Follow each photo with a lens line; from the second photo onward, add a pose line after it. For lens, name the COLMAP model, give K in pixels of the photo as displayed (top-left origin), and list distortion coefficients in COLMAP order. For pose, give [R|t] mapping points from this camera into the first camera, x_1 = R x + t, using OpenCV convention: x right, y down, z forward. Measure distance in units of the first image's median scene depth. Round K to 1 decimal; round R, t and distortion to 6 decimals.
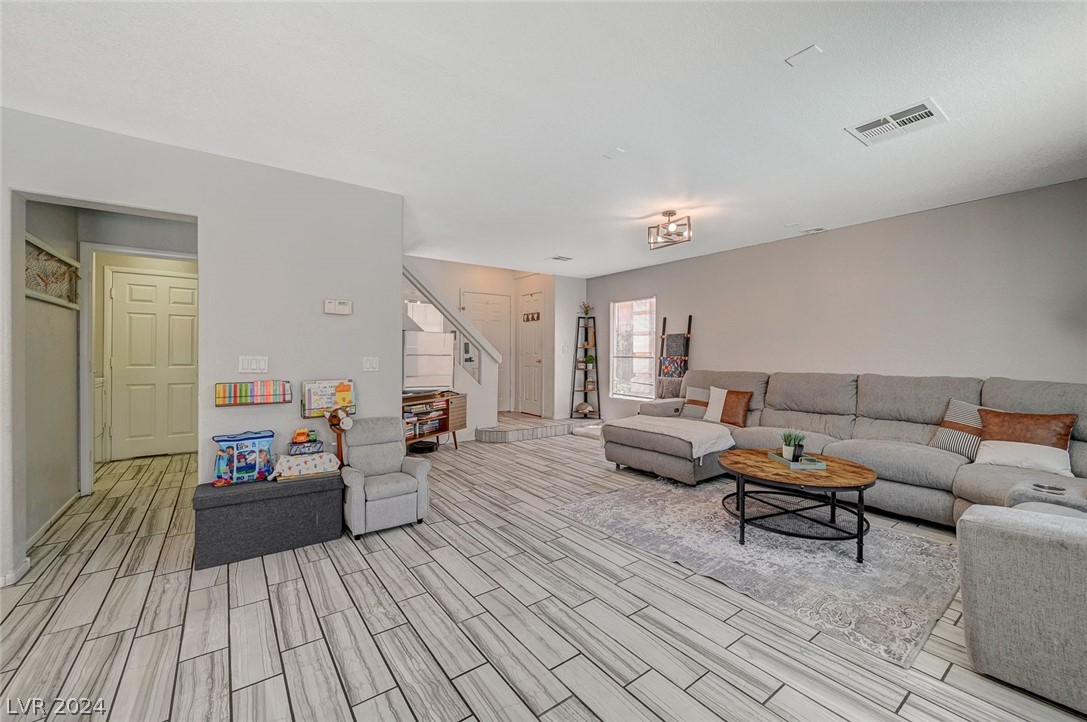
lens RADIAL K [[434.6, 0, 541.4], [0, 434.6, 354.9], [0, 0, 1]] dist [0.001089, 0.000533]
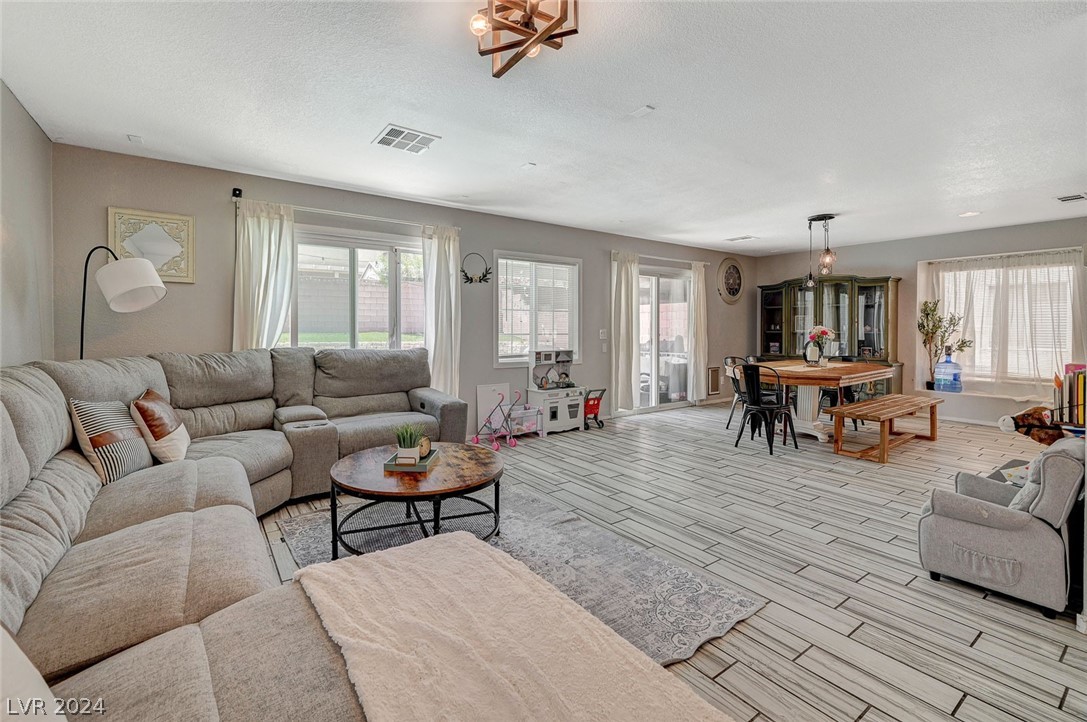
lens RADIAL K [[459.9, 0, 502.3], [0, 459.9, 332.4], [0, 0, 1]] dist [0.000571, 0.000102]
pose [[-0.998761, -0.006260, 0.049376, 0.268127], [-0.005665, 0.999910, 0.012174, -0.001852], [-0.049448, 0.011879, -0.998706, 1.296054]]
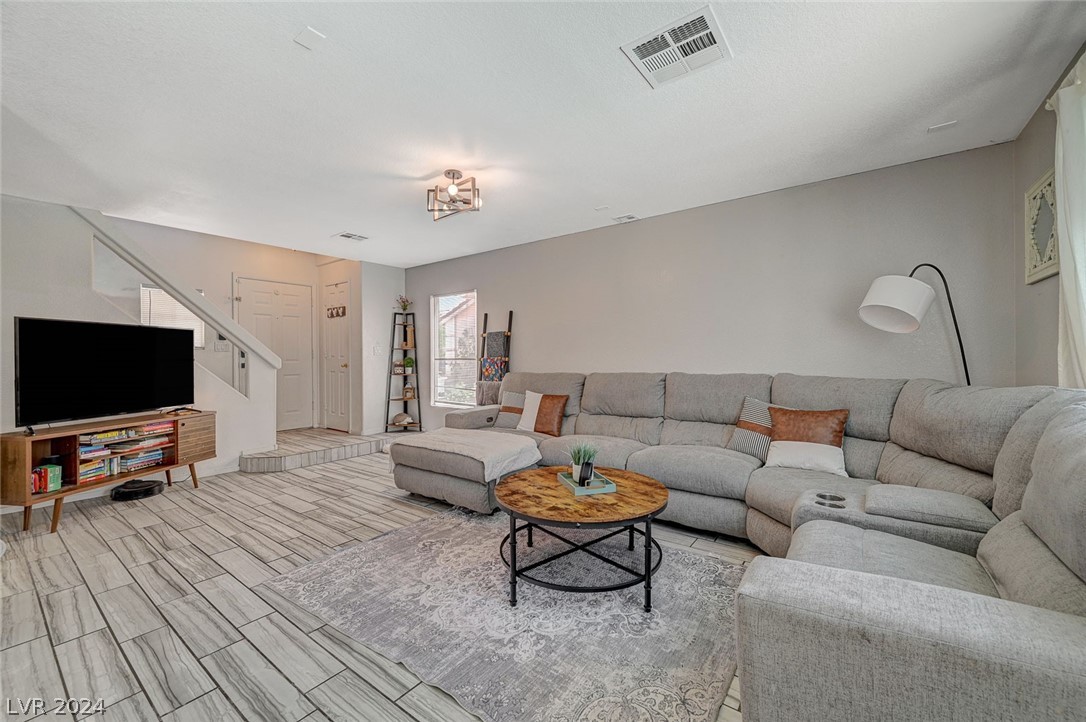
lens RADIAL K [[431.1, 0, 543.0], [0, 431.1, 361.0], [0, 0, 1]] dist [-0.000443, -0.000029]
pose [[0.956252, -0.012496, 0.292278, 0.198502], [0.011388, 0.999920, 0.005493, 0.010084], [-0.292323, -0.001924, 0.956318, 0.187078]]
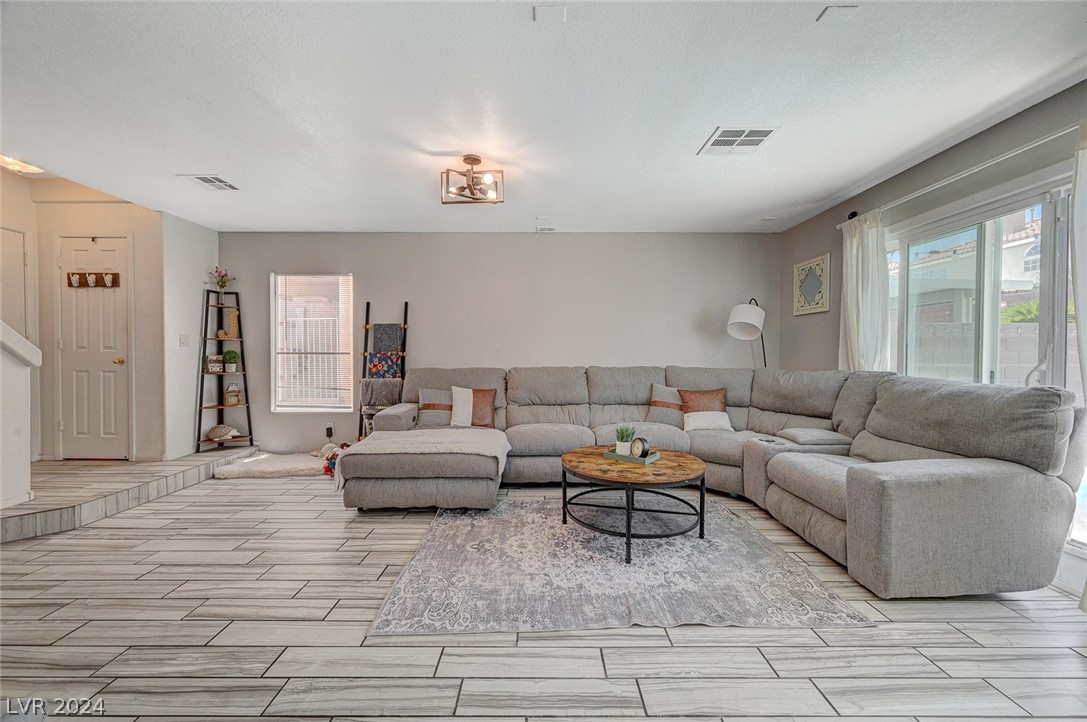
lens RADIAL K [[428.0, 0, 543.5], [0, 428.0, 361.0], [0, 0, 1]] dist [0.000013, 0.000064]
pose [[0.593738, -0.015890, 0.804501, -0.214752], [0.001966, 0.999831, 0.018297, 0.009145], [-0.804656, -0.009282, 0.593669, 0.417469]]
